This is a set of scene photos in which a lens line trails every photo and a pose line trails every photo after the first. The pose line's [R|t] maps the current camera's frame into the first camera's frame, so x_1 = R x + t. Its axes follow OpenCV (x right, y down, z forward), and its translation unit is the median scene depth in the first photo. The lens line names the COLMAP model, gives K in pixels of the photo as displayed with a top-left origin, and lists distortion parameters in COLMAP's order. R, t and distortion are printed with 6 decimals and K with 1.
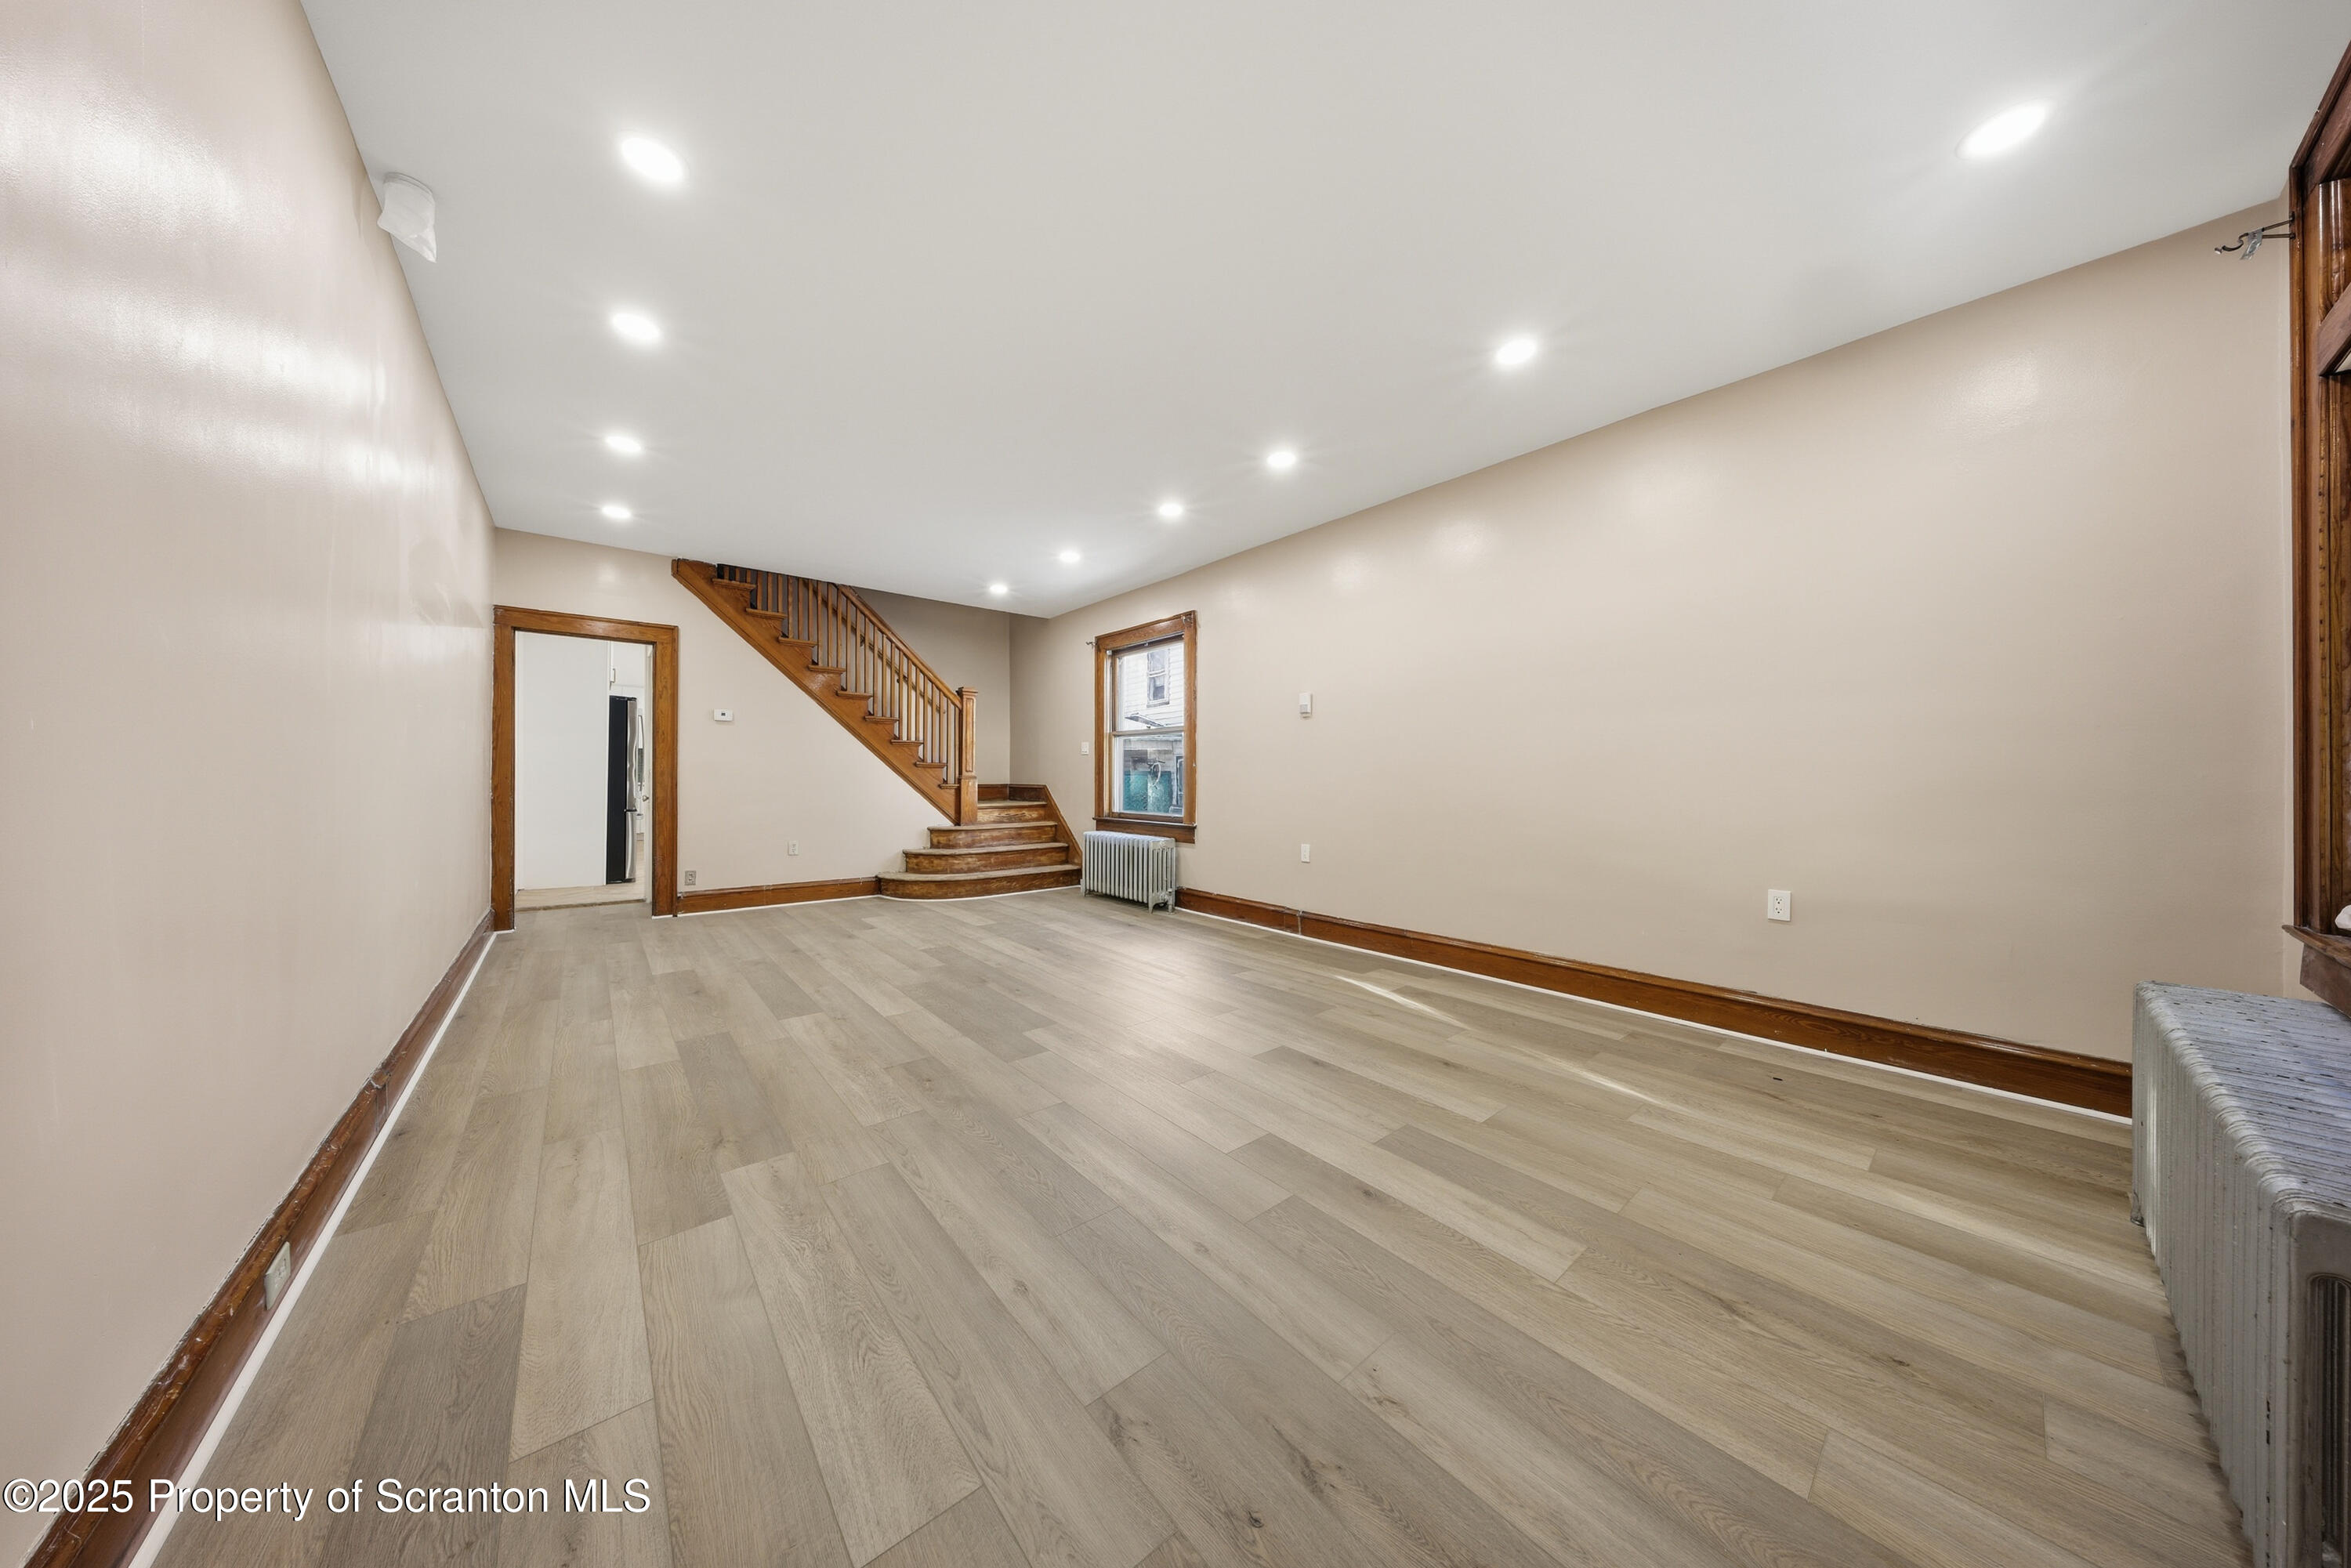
lens RADIAL K [[693.9, 0, 1174.1], [0, 693.9, 773.5], [0, 0, 1]] dist [0.001644, -0.001963]
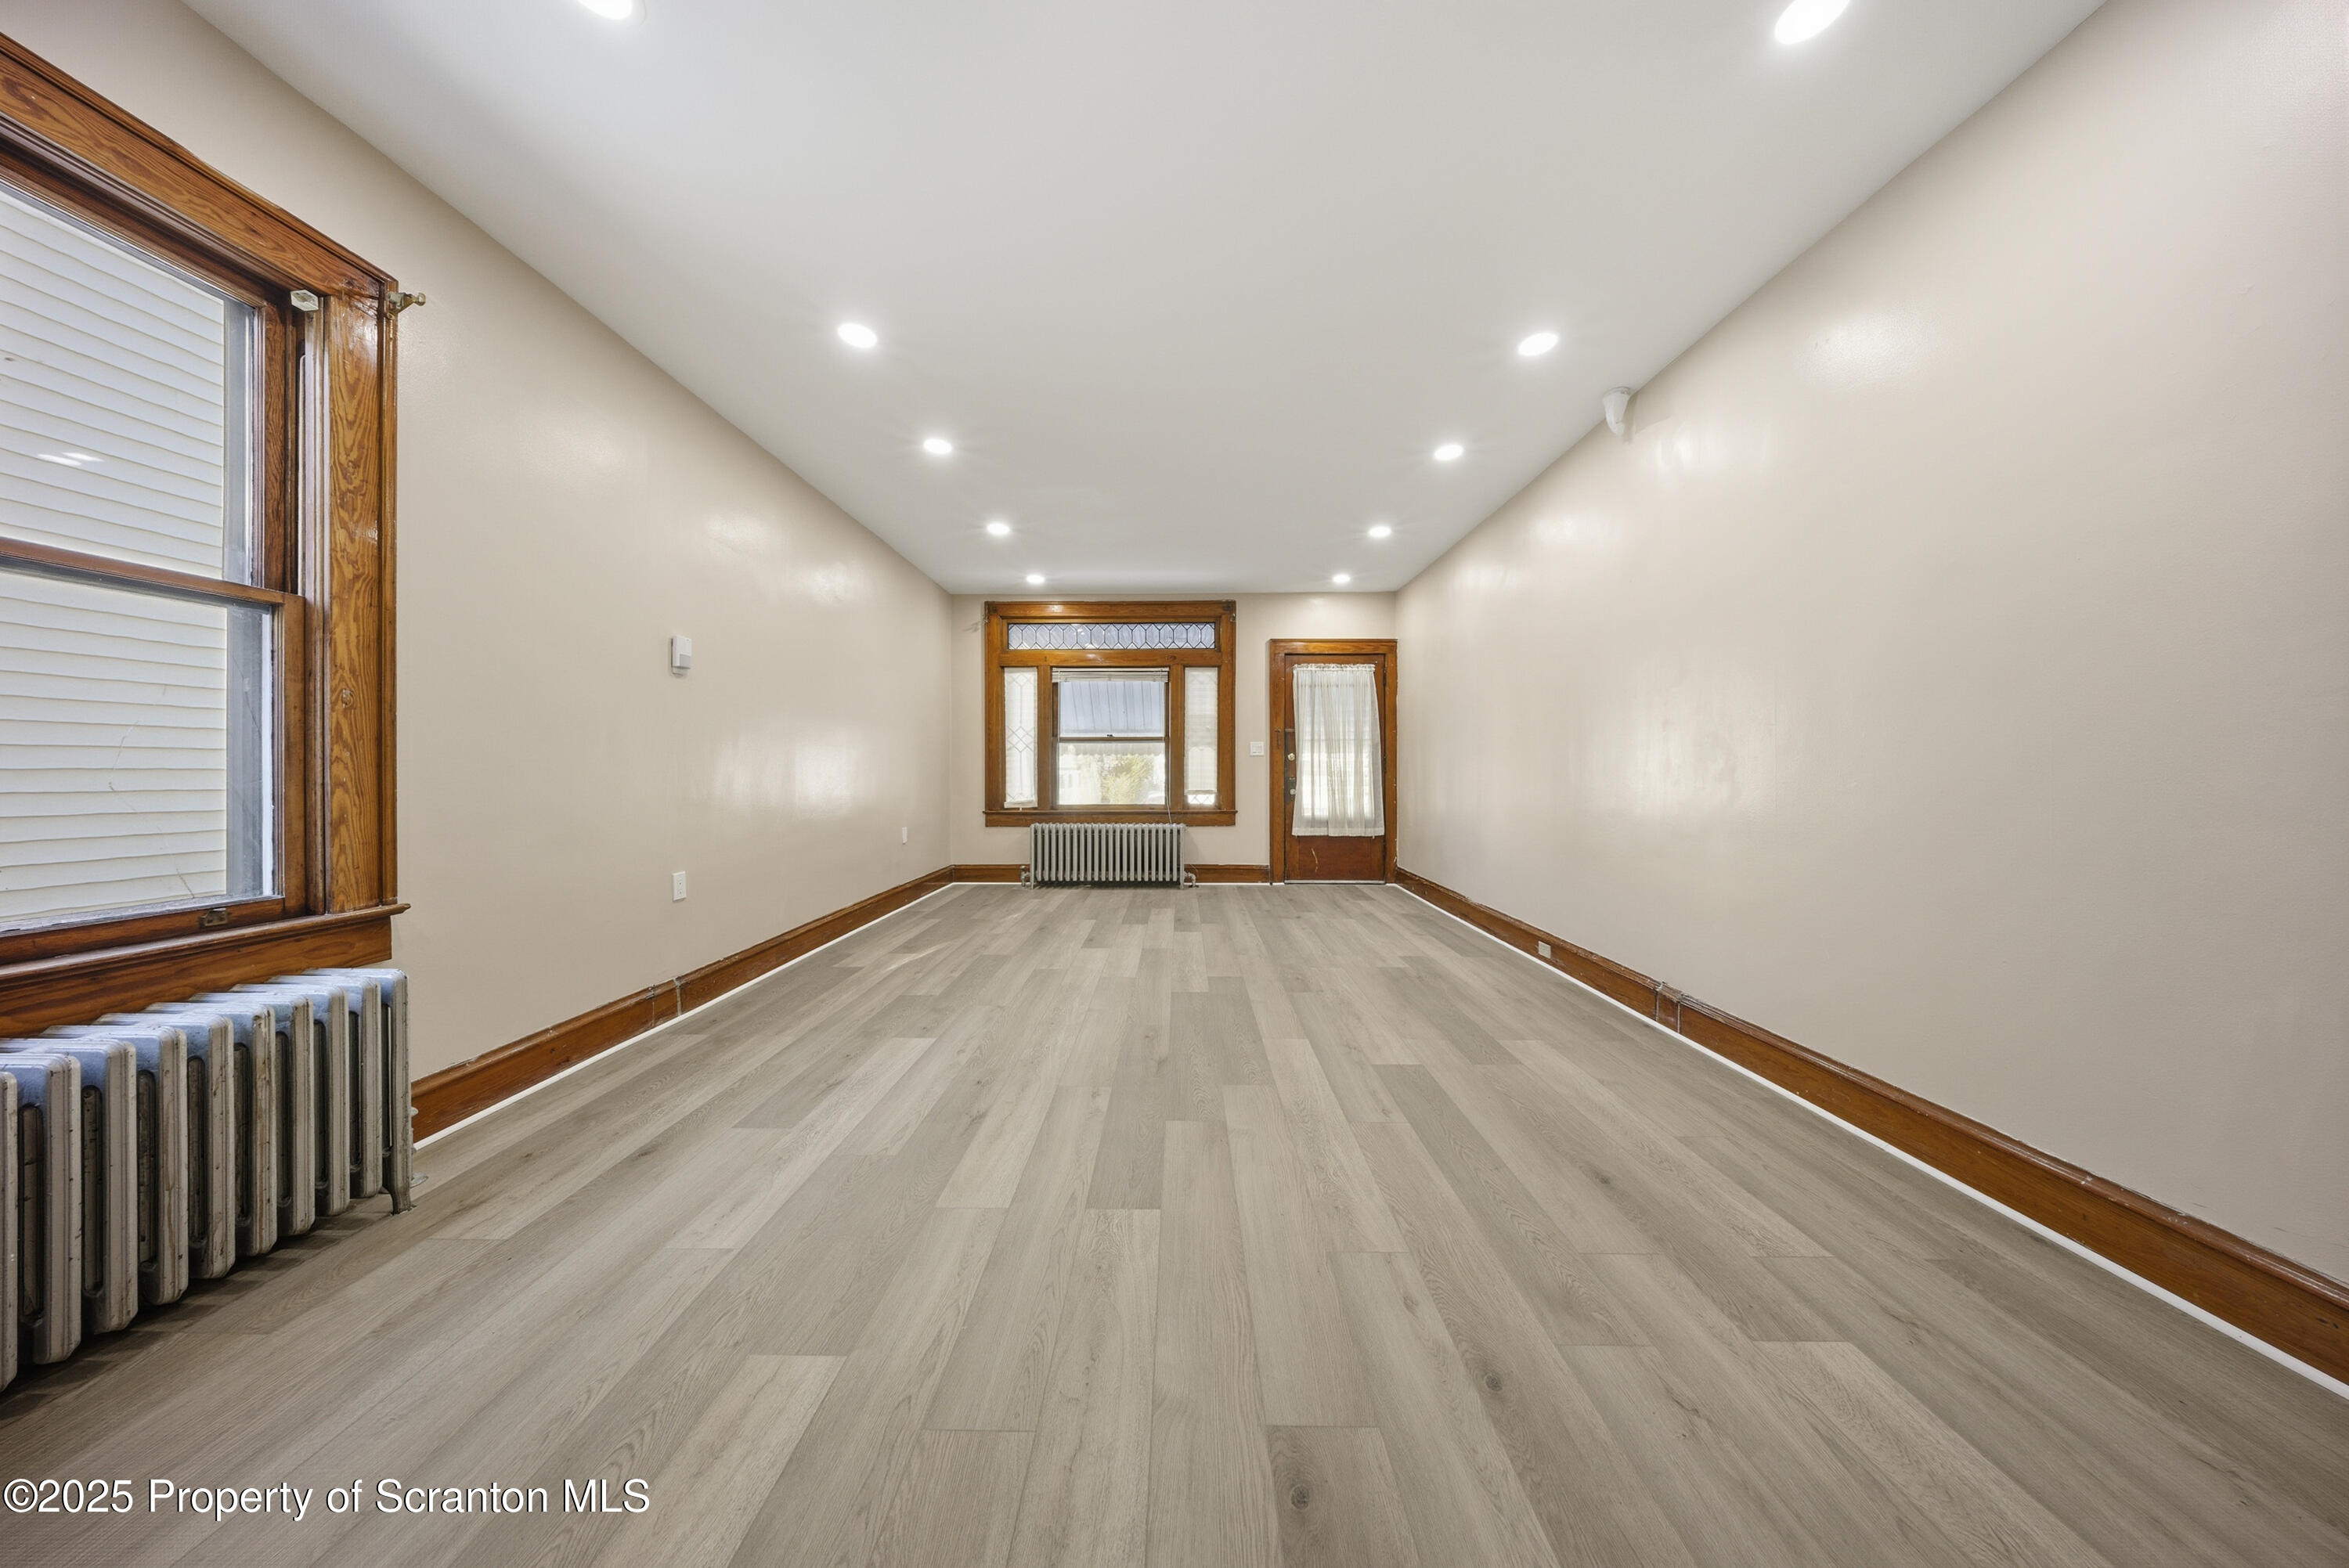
lens RADIAL K [[683.8, 0, 1163.2], [0, 683.8, 775.6], [0, 0, 1]] dist [-0.000201, -0.000068]
pose [[-0.744956, -0.009204, 0.667050, -0.570099], [-0.010093, 0.999946, 0.002526, 0.006805], [-0.667037, -0.004851, -0.745009, 1.175048]]
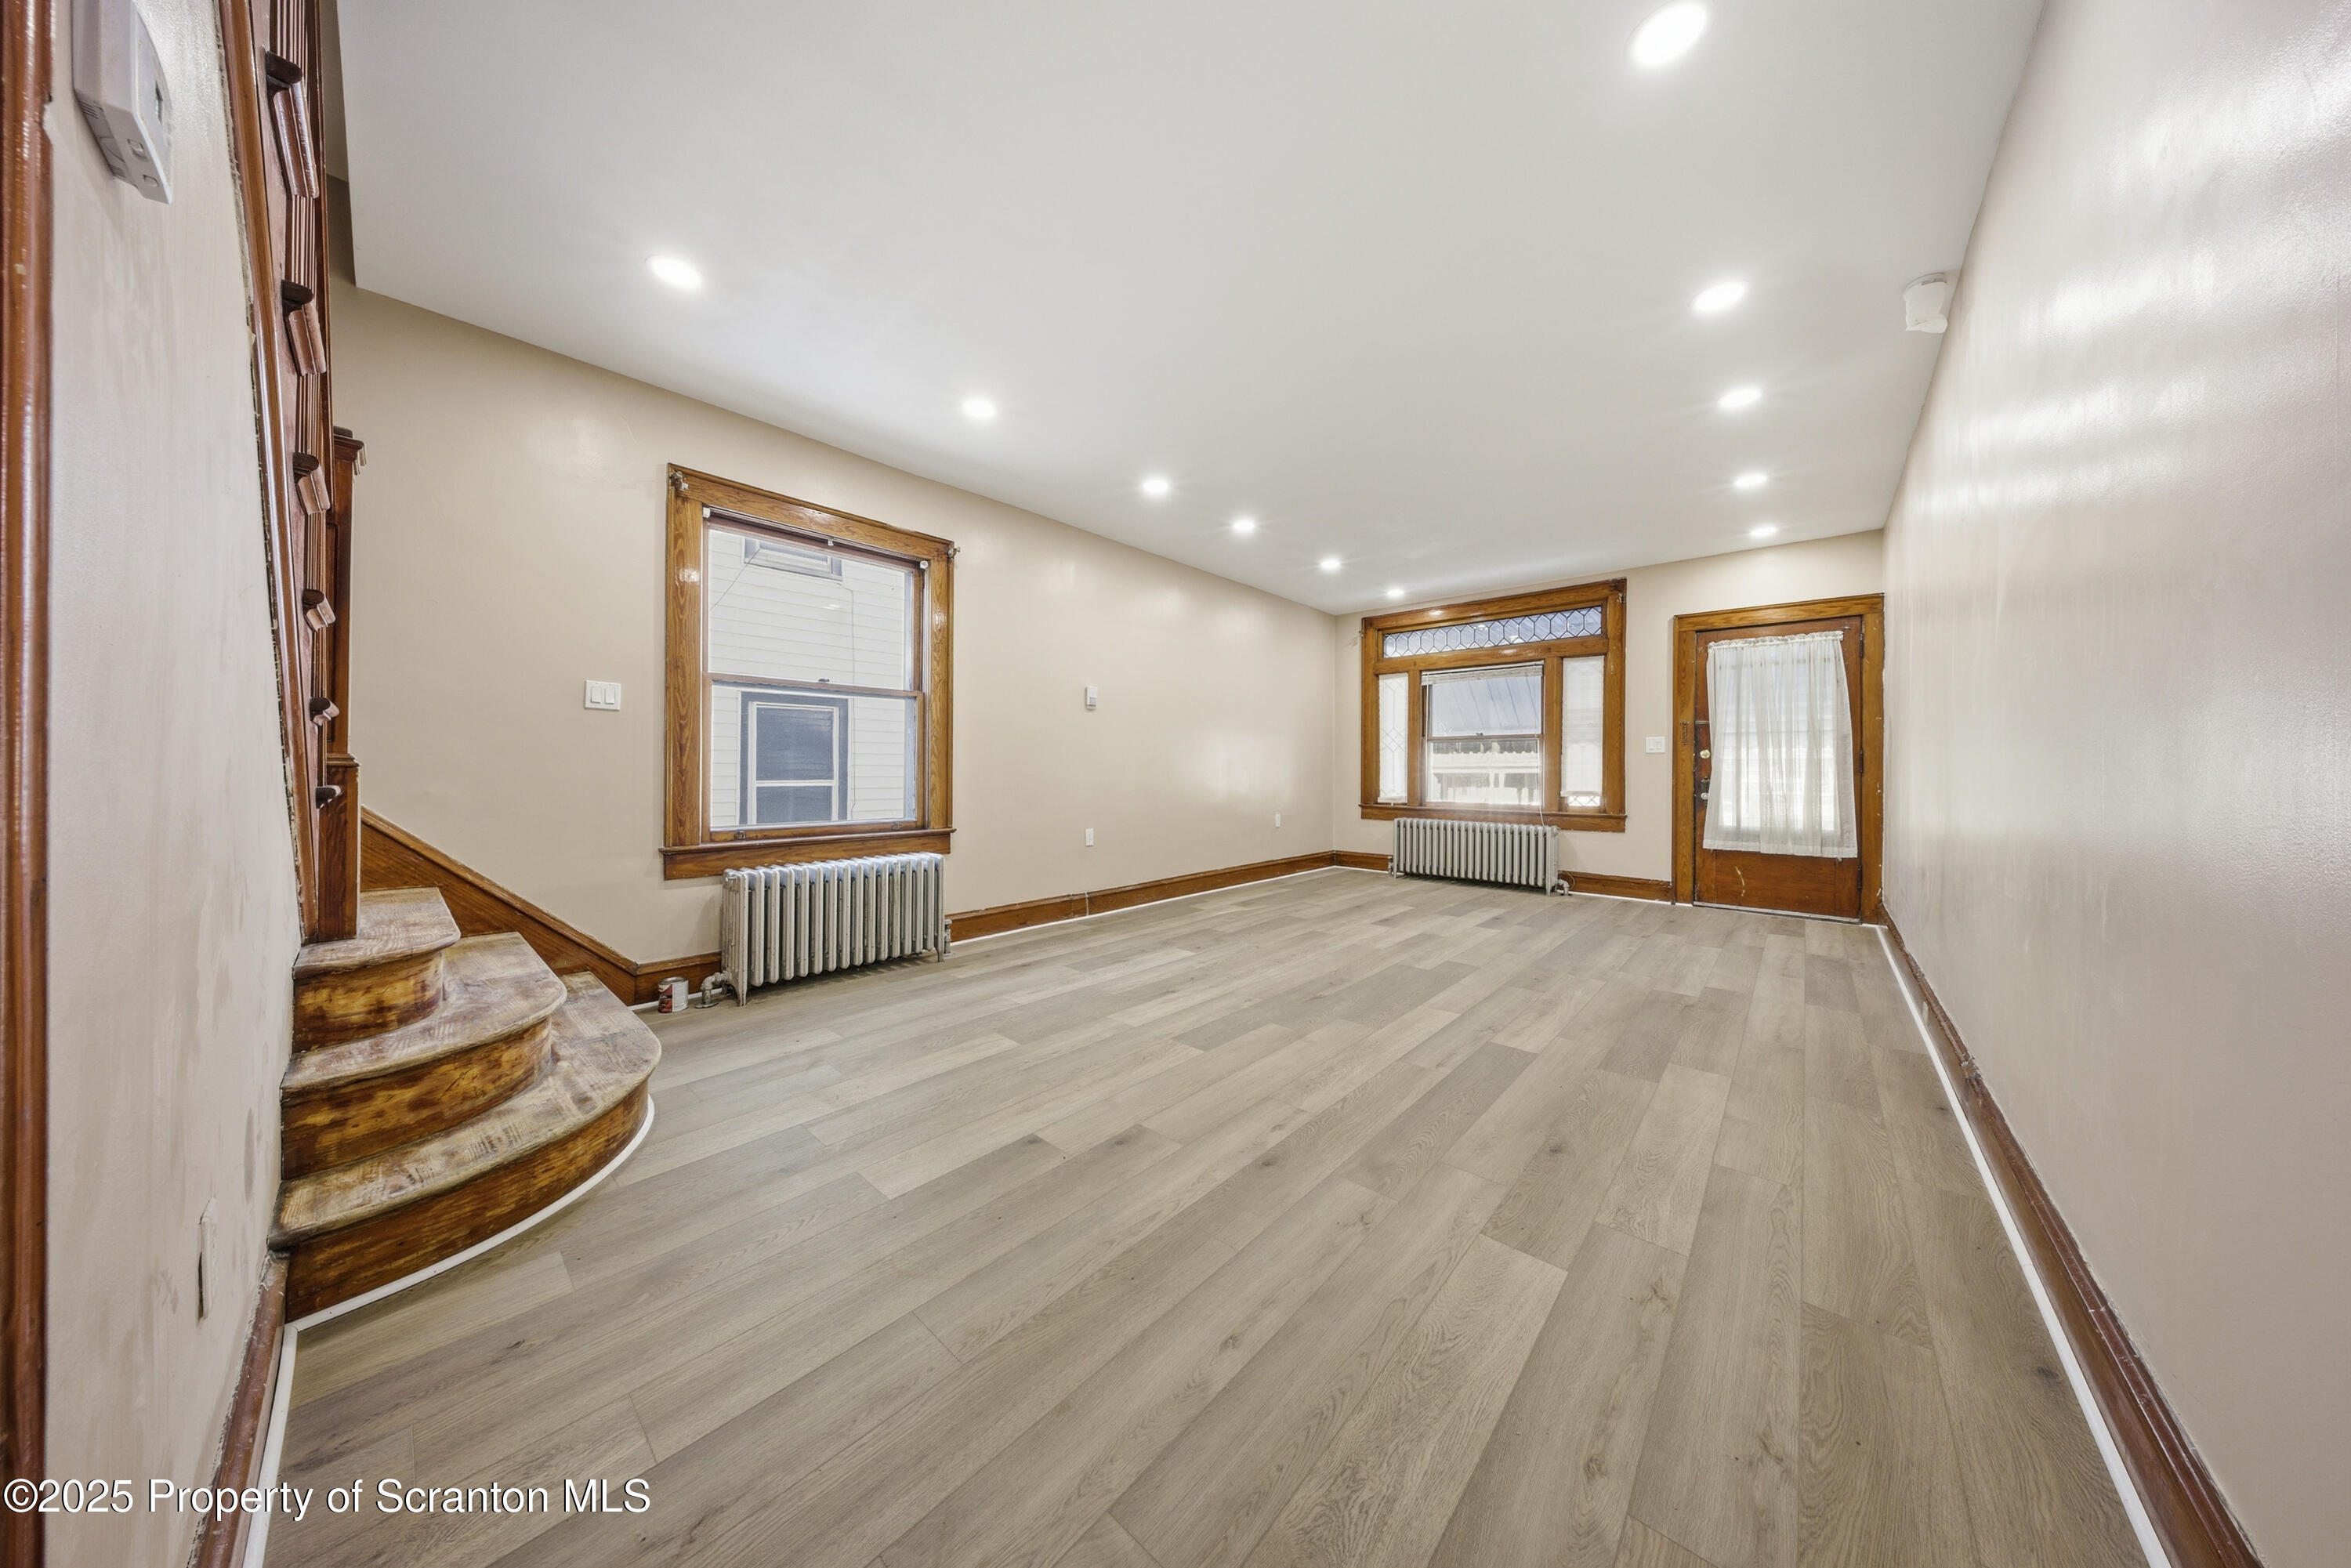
lens RADIAL K [[693.9, 0, 1174.1], [0, 693.9, 773.5], [0, 0, 1]] dist [0.001644, -0.001963]
pose [[-0.130210, -0.013228, 0.991398, -0.878888], [-0.015481, 0.999816, 0.011307, 0.003190], [-0.991366, -0.013876, -0.130390, 1.012001]]
